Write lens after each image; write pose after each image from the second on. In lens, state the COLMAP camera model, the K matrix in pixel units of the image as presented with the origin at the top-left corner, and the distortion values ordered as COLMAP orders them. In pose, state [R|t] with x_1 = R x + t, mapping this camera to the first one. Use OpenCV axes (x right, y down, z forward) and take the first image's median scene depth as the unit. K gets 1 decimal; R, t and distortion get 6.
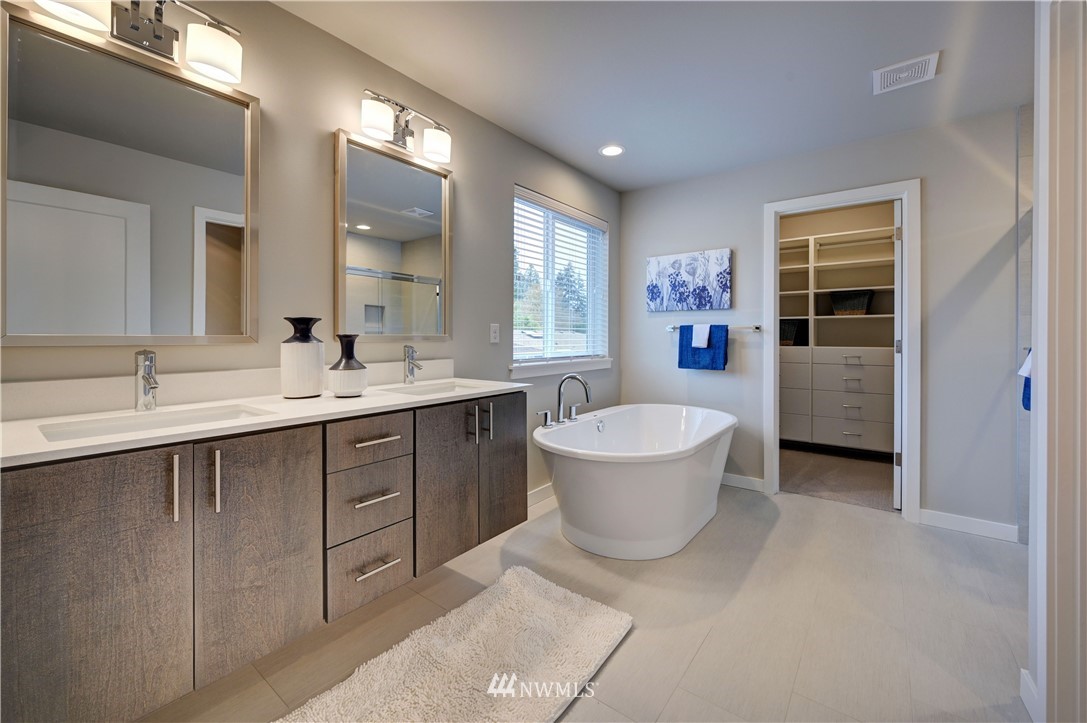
lens RADIAL K [[428.4, 0, 537.2], [0, 428.4, 338.3], [0, 0, 1]] dist [-0.003114, -0.000491]
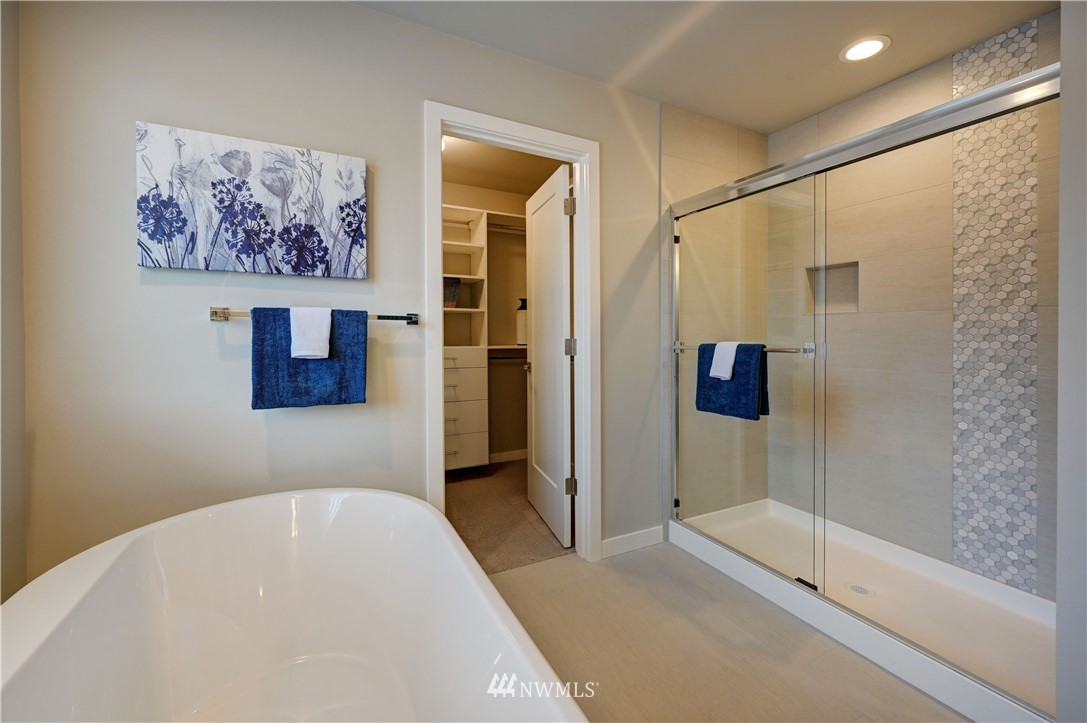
lens RADIAL K [[428.4, 0, 525.2], [0, 428.4, 340.8], [0, 0, 1]] dist [-0.003114, -0.000491]
pose [[0.408936, -0.012987, 0.912471, 0.059376], [-0.001413, 0.999889, 0.014864, -0.003938], [-0.912562, -0.007368, 0.408872, 0.590090]]
